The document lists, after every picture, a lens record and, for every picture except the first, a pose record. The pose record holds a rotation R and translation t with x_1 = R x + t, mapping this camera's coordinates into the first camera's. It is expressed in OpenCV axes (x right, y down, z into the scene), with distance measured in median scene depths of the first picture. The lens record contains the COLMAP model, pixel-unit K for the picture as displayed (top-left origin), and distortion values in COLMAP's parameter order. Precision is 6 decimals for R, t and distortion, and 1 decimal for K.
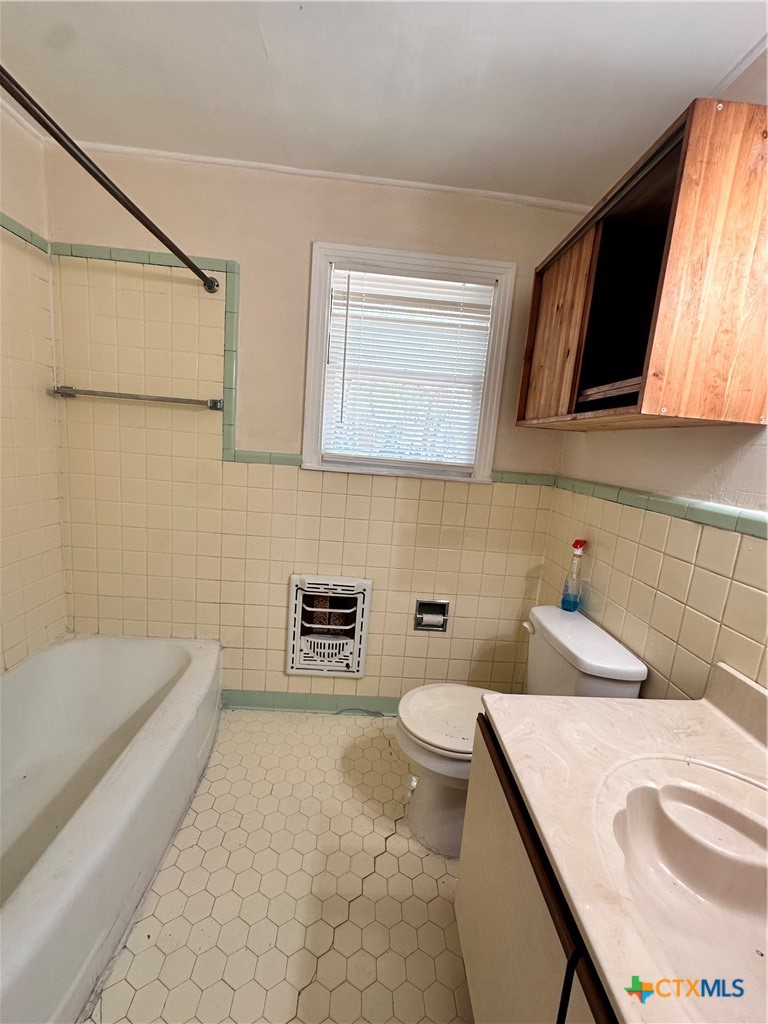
lens RADIAL K [[406.1, 0, 386.1], [0, 406.1, 509.9], [0, 0, 1]] dist [-0.004997, 0.001086]
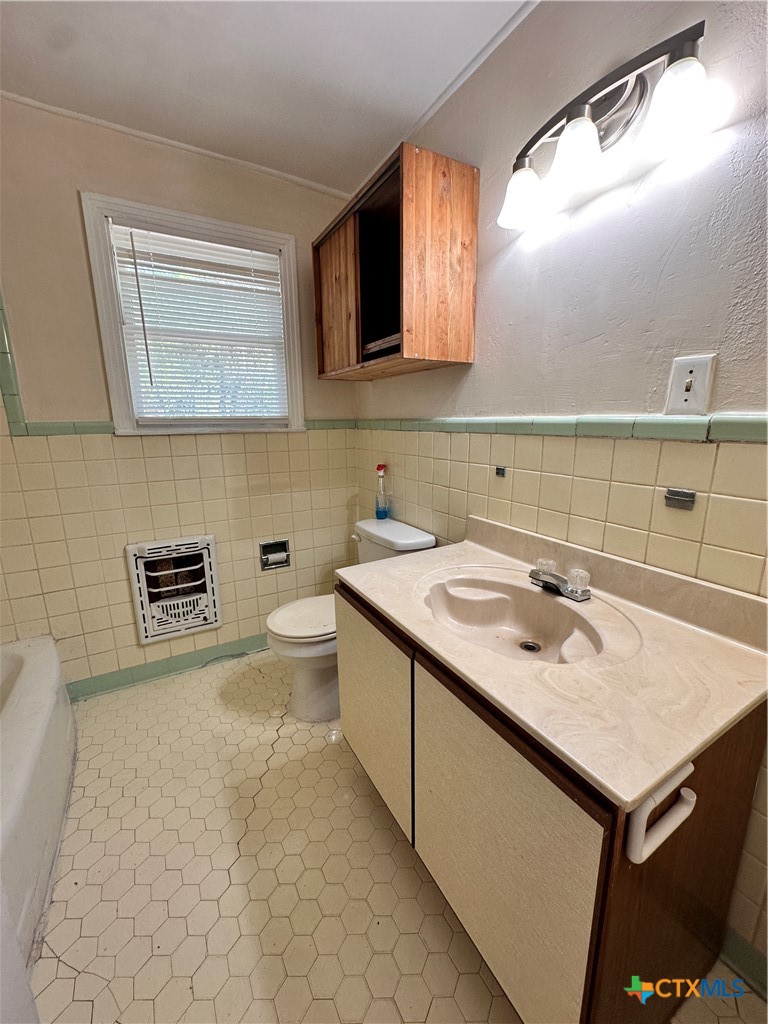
lens RADIAL K [[406.1, 0, 383.6], [0, 406.1, 509.8], [0, 0, 1]] dist [-0.004997, 0.001086]
pose [[0.884082, -0.187957, 0.427868, -0.098132], [0.156943, 0.981794, 0.107007, 0.076845], [-0.440191, -0.027452, 0.897484, -0.176392]]
